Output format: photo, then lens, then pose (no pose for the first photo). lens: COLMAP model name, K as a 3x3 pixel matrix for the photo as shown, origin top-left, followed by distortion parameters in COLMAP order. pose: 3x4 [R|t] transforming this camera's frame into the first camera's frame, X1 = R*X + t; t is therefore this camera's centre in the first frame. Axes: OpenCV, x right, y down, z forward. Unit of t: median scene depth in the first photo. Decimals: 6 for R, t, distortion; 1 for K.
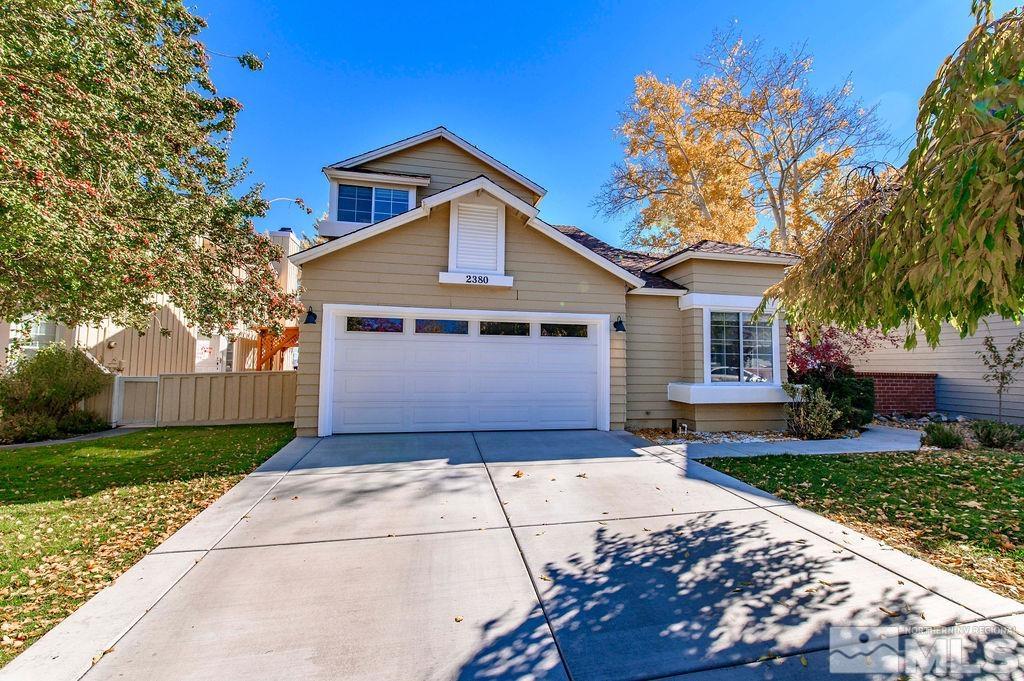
lens RADIAL K [[442.8, 0, 521.8], [0, 442.8, 336.5], [0, 0, 1]] dist [0.000261, 0.000138]
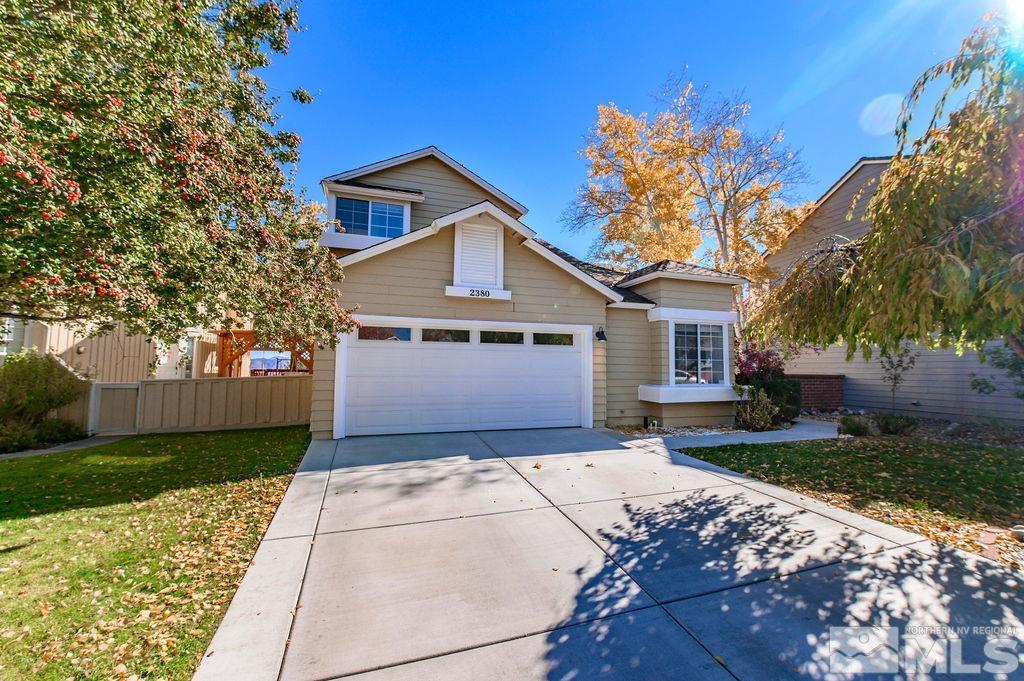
lens RADIAL K [[438.6, 0, 522.8], [0, 438.6, 337.1], [0, 0, 1]] dist [-0.002218, -0.000158]
pose [[0.990753, 0.005798, 0.135557, -0.151267], [-0.005489, 0.999981, -0.002655, -0.017963], [-0.135570, 0.001886, 0.990766, -0.101910]]
